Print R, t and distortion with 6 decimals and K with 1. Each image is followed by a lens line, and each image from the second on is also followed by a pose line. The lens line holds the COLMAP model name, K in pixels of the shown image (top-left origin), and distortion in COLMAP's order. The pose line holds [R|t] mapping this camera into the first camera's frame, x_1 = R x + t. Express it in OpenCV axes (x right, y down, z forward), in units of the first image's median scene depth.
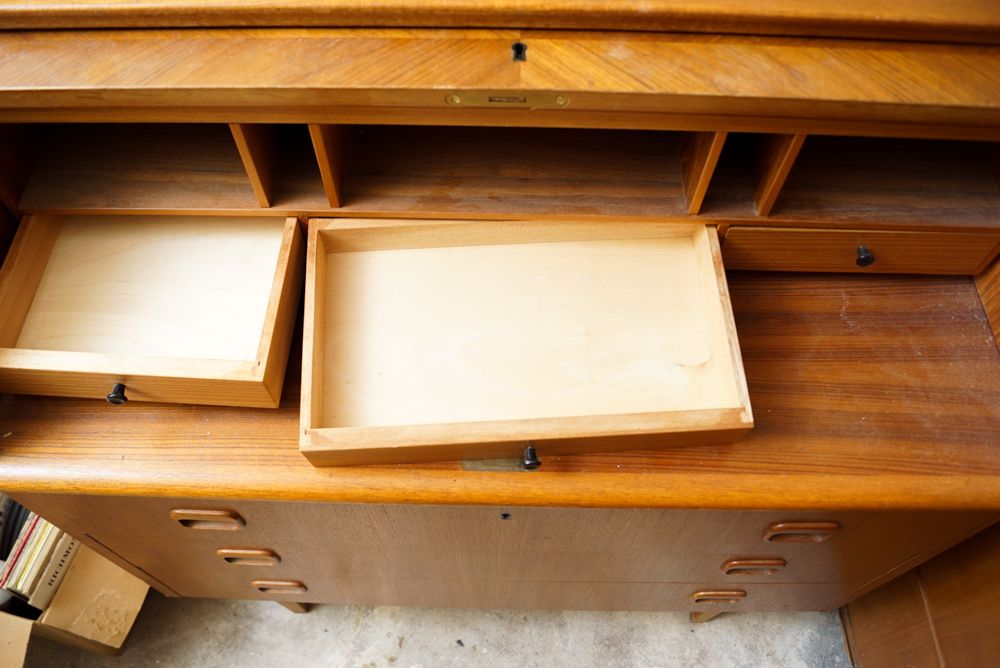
lens RADIAL K [[764.3, 0, 486.7], [0, 764.3, 336.4], [0, 0, 1]] dist [-0.065232, 0.009249]
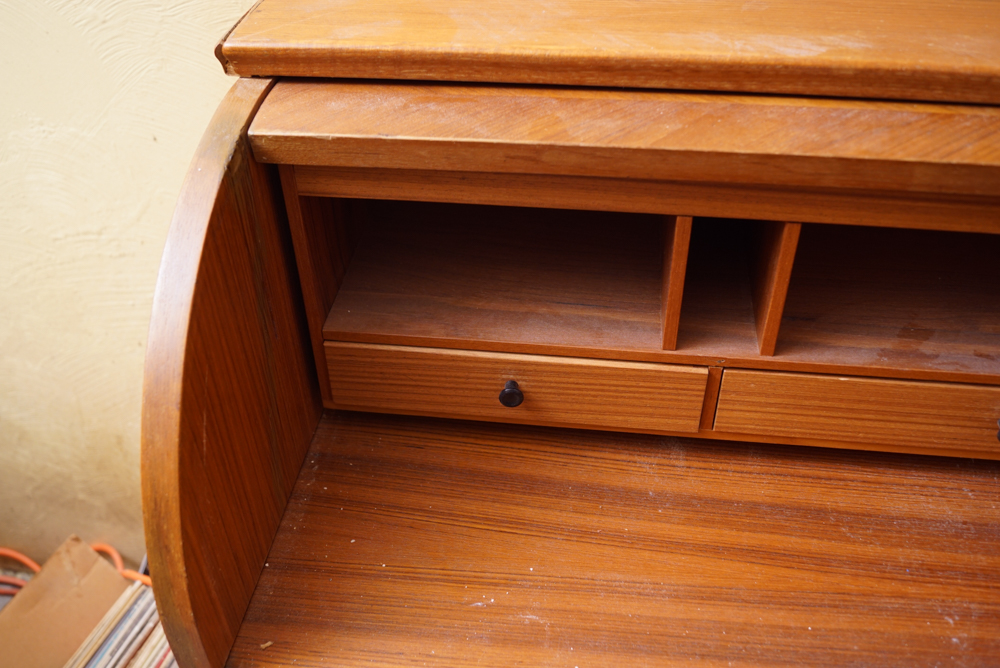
lens RADIAL K [[910.5, 0, 495.5], [0, 910.5, 353.5], [0, 0, 1]] dist [-0.063009, -0.001723]
pose [[0.994467, 0.053342, -0.090497, -0.437024], [-0.080252, 0.941669, -0.326833, 0.153480], [0.067784, 0.332287, 0.940739, 0.193909]]
